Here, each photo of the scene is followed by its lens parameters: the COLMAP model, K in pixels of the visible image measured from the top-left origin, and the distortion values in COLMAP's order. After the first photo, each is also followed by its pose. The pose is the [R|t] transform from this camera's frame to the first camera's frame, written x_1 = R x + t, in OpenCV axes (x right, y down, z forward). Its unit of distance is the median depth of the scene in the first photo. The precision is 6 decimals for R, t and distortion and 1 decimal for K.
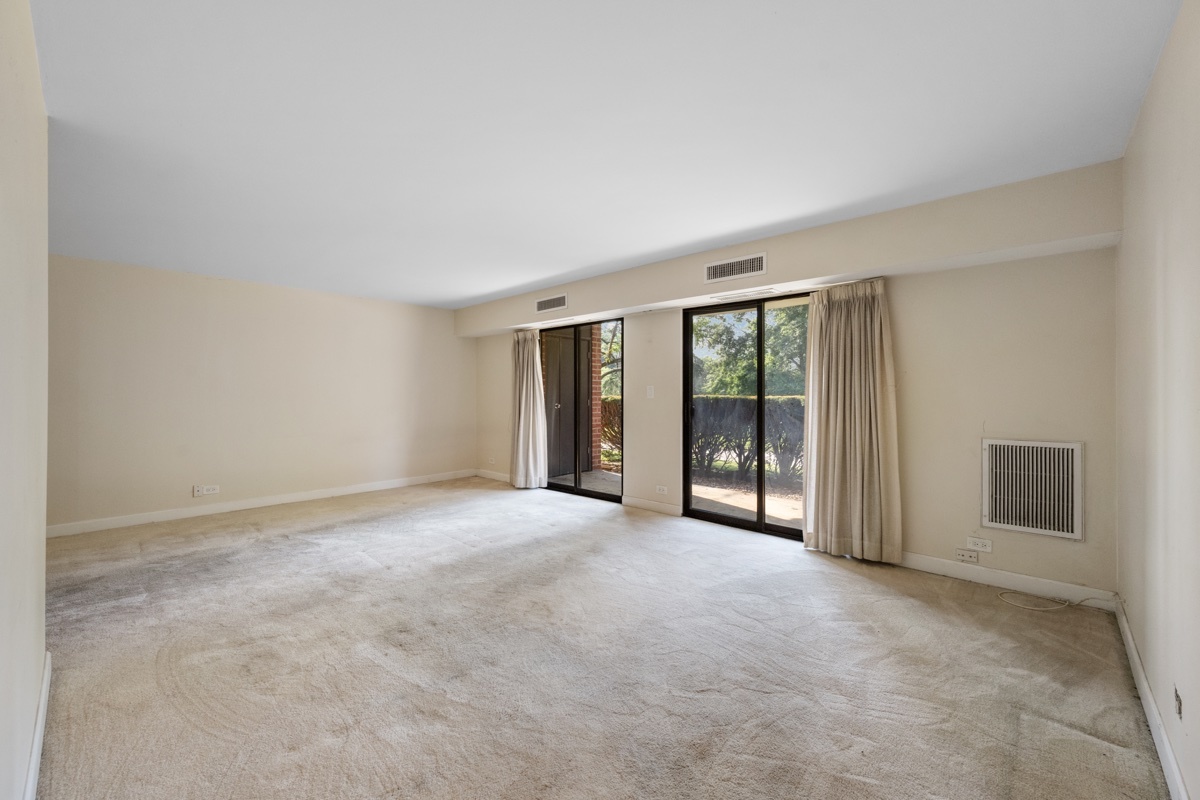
lens RADIAL K [[474.0, 0, 594.5], [0, 474.0, 393.9], [0, 0, 1]] dist [-0.000973, 0.000251]
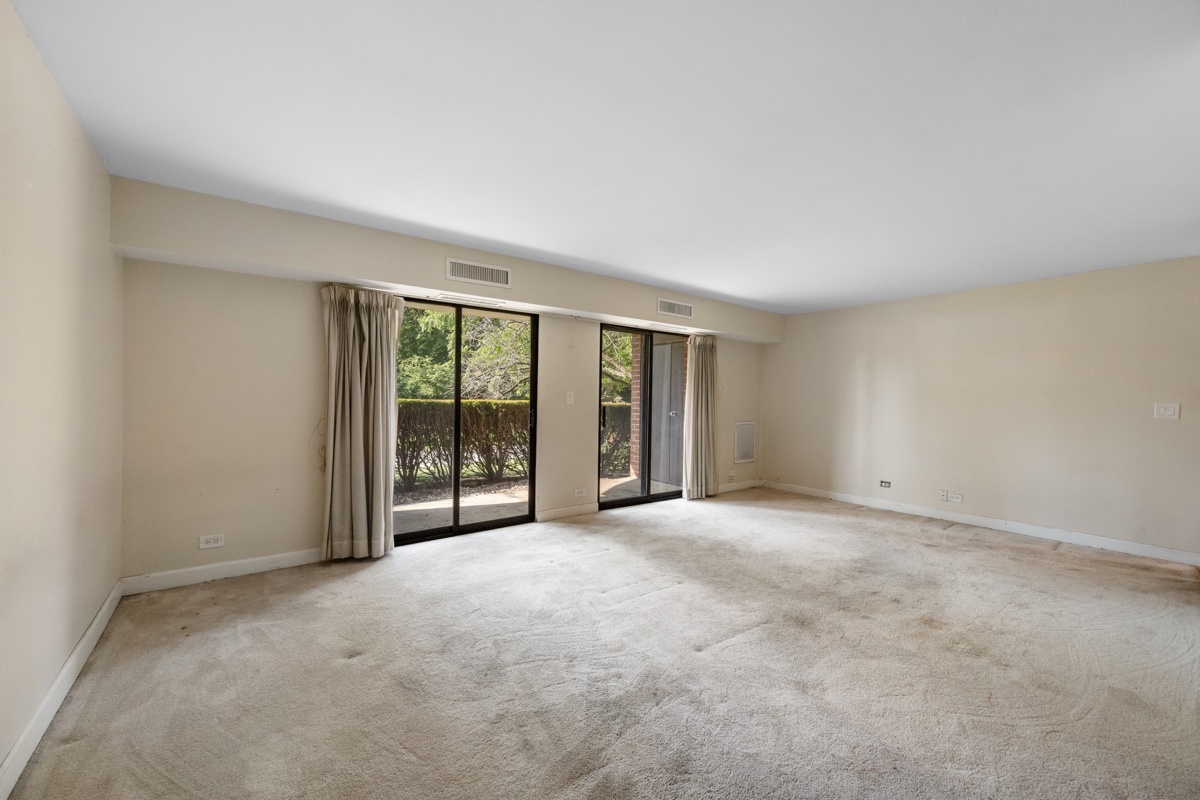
lens RADIAL K [[474.0, 0, 597.3], [0, 474.0, 403.1], [0, 0, 1]] dist [-0.000973, 0.000251]
pose [[0.166357, -0.006378, 0.986045, -0.735005], [-0.012154, 0.999890, 0.008518, -0.001169], [-0.985991, -0.013401, 0.166262, 0.670932]]
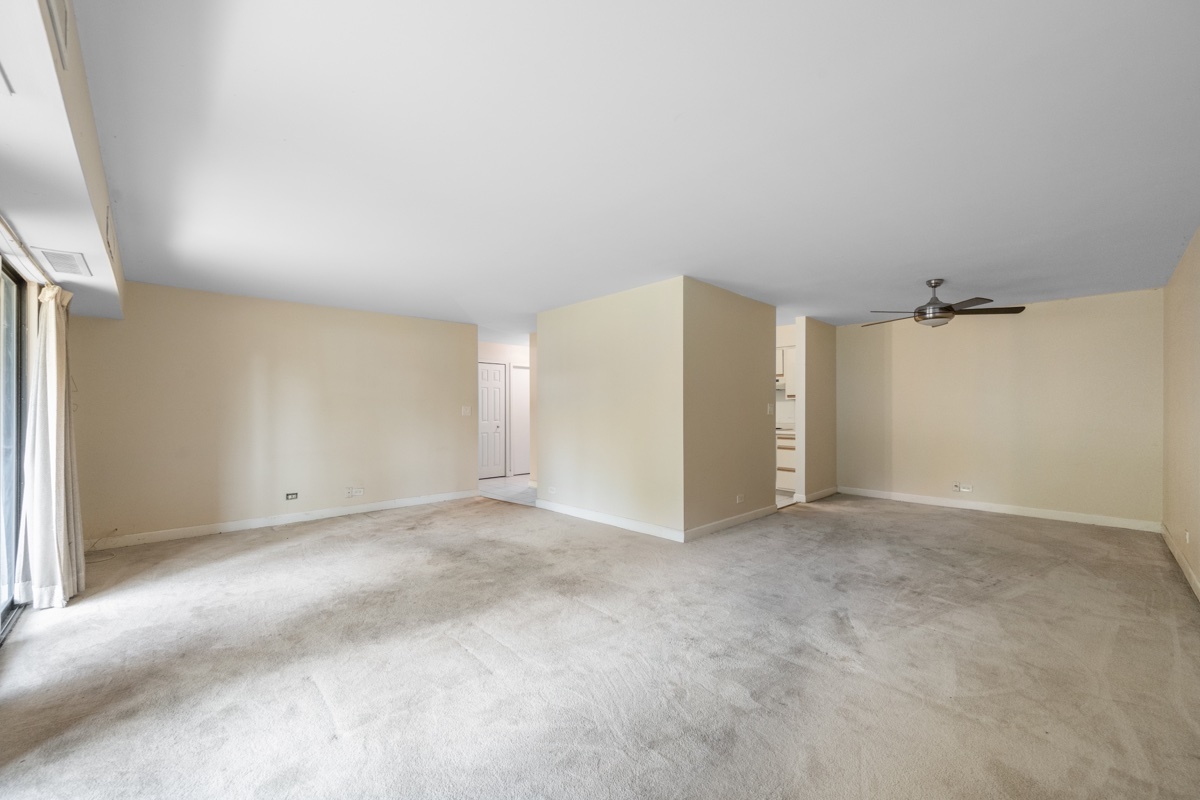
lens RADIAL K [[474.0, 0, 604.1], [0, 474.0, 404.0], [0, 0, 1]] dist [-0.000973, 0.000251]
pose [[-0.999008, 0.005599, 0.044175, -0.333680], [0.005284, 0.999960, -0.007231, -0.002095], [-0.044214, -0.006990, -0.998998, 1.123068]]
